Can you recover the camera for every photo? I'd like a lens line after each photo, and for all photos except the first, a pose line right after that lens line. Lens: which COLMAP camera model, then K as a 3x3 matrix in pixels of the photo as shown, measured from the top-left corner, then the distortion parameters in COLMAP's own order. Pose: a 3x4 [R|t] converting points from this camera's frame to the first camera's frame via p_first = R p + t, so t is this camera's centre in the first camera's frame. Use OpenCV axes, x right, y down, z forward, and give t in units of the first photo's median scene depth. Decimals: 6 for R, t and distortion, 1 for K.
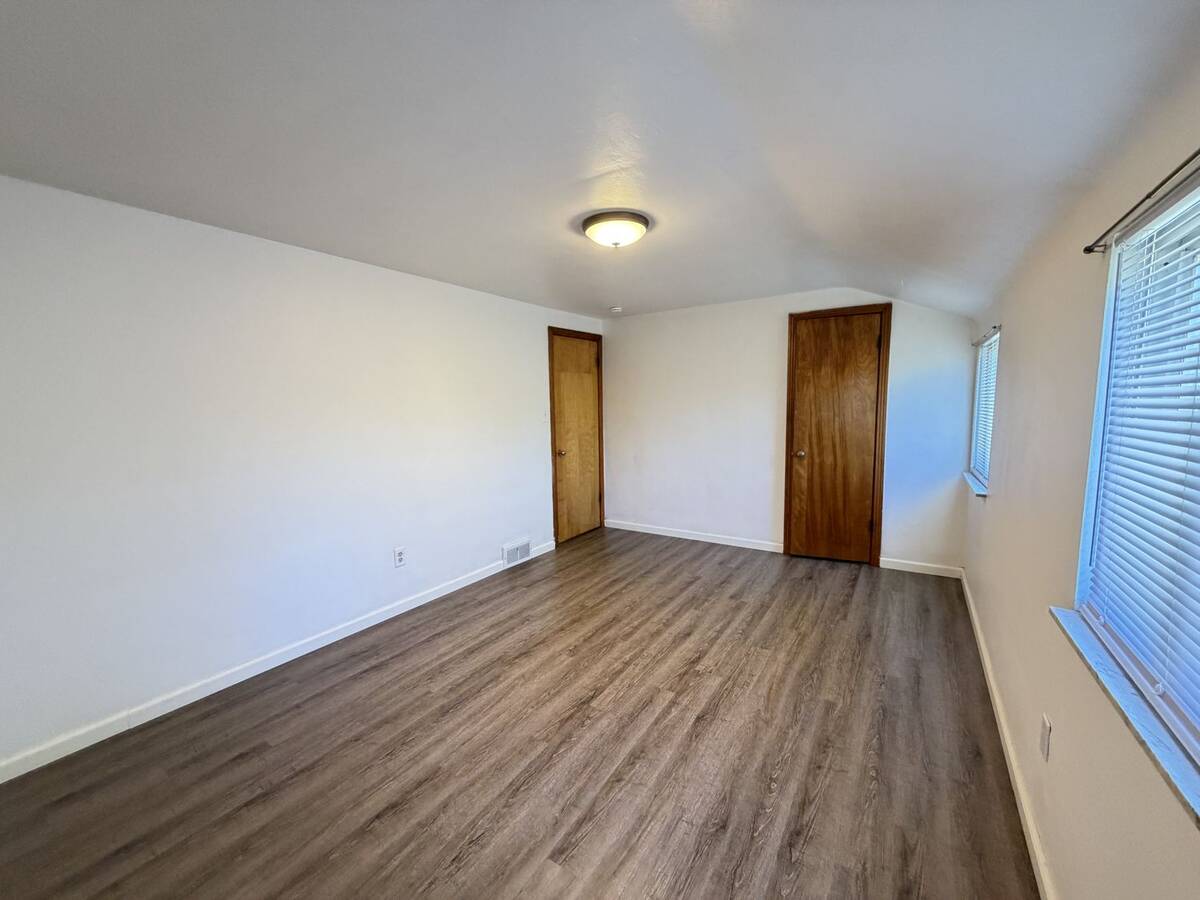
lens RADIAL K [[476.7, 0, 601.8], [0, 476.7, 451.0], [0, 0, 1]] dist [-0.001944, 0.000143]
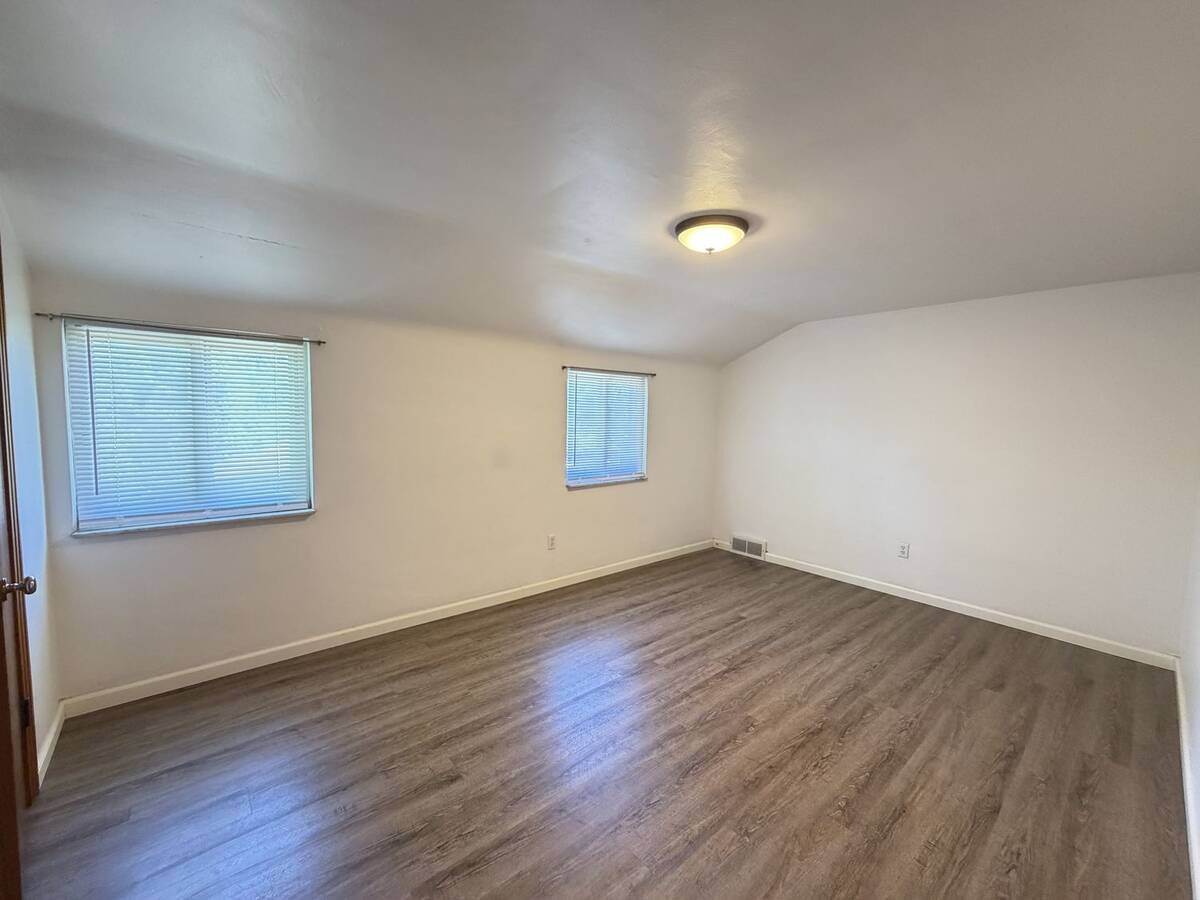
lens RADIAL K [[476.7, 0, 600.3], [0, 476.7, 447.2], [0, 0, 1]] dist [-0.001944, 0.000143]
pose [[-0.959204, -0.022803, 0.281793, -0.039526], [0.024591, 0.986234, 0.163516, -0.208394], [-0.281642, 0.163775, -0.945439, 1.995838]]
